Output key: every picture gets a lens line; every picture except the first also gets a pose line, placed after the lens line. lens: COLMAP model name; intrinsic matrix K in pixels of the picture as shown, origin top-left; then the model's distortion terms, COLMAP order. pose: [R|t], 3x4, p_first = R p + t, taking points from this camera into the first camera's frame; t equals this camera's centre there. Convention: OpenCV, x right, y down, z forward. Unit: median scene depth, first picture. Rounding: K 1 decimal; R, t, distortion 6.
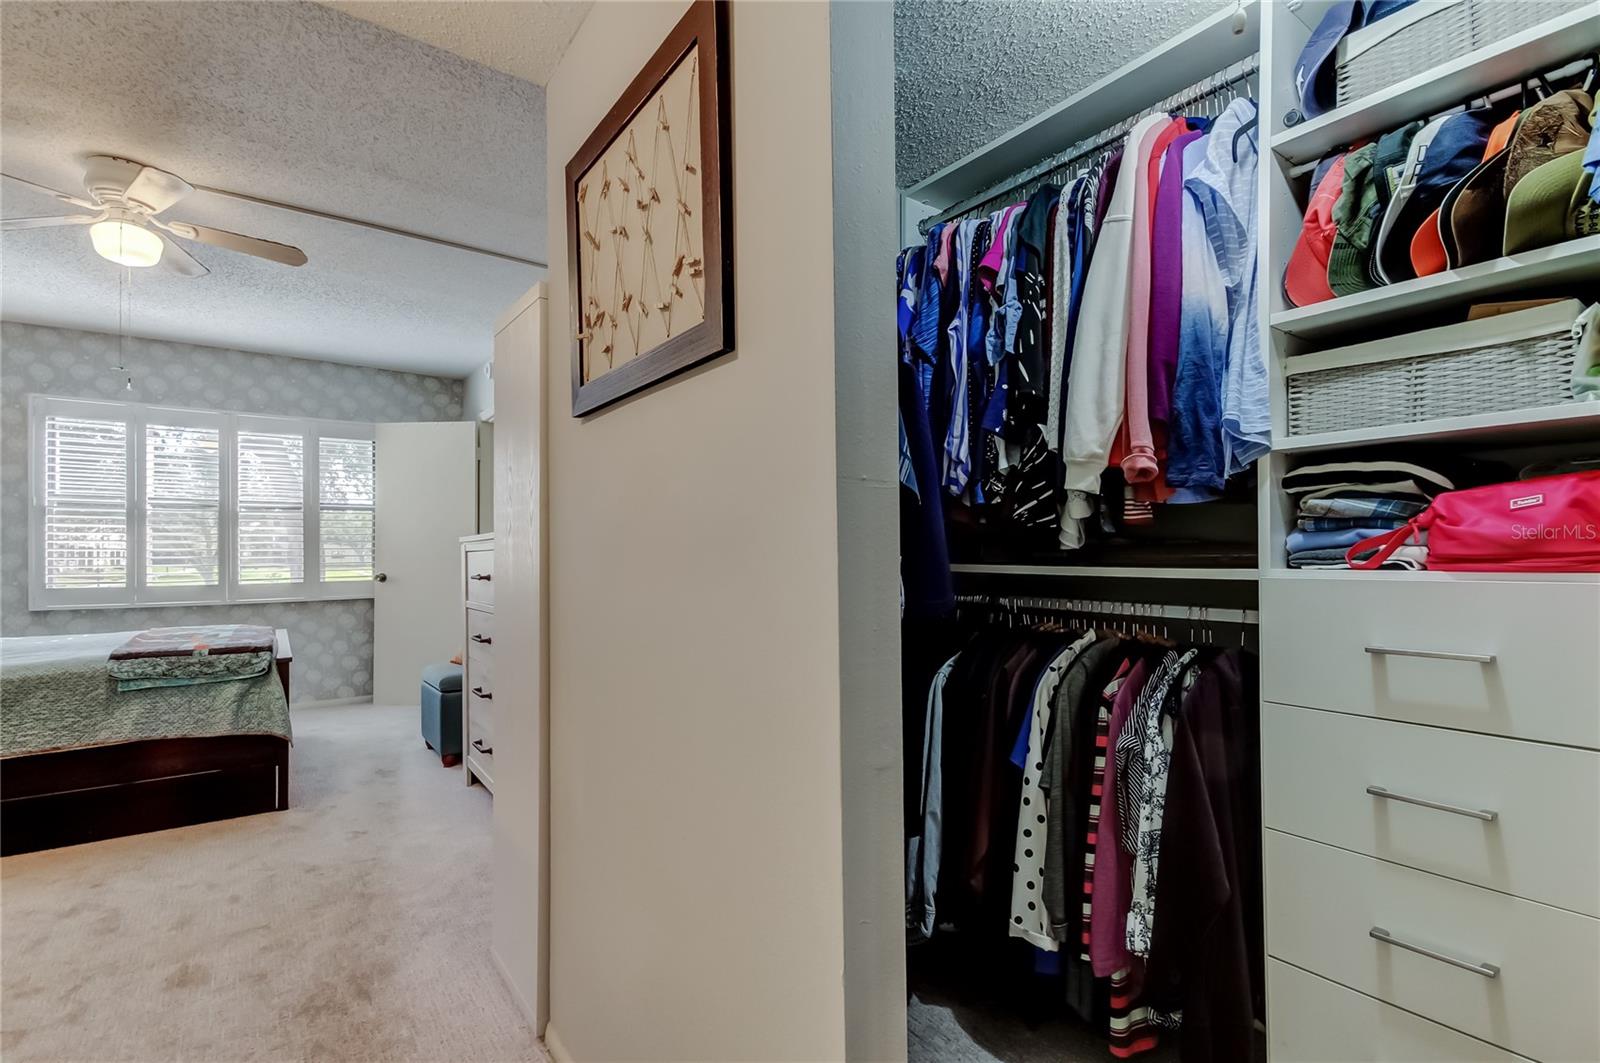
lens RADIAL K [[746.8, 0, 805.7], [0, 746.8, 548.1], [0, 0, 1]] dist [0.025664, -0.008665]
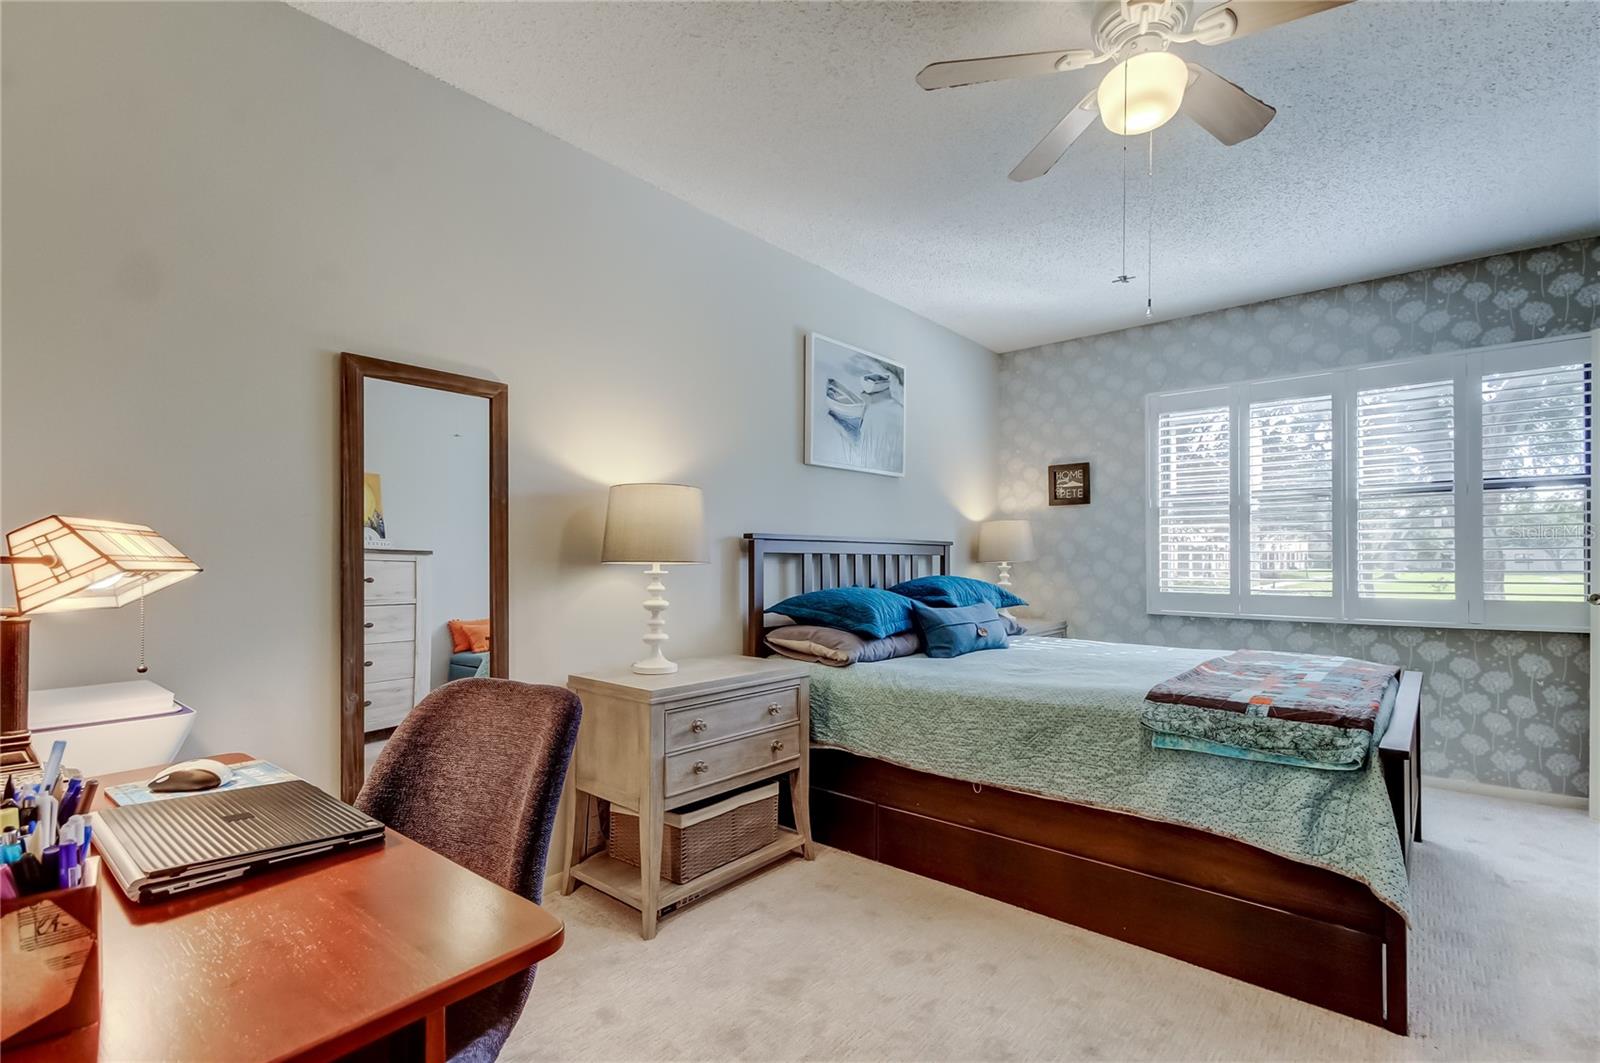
lens RADIAL K [[746.8, 0, 789.5], [0, 746.8, 553.1], [0, 0, 1]] dist [0.025664, -0.008665]
pose [[0.244147, -0.002296, -0.969735, -0.183708], [0.003985, 0.999991, -0.001364, 0.002976], [0.969730, -0.003532, 0.244154, 0.304323]]
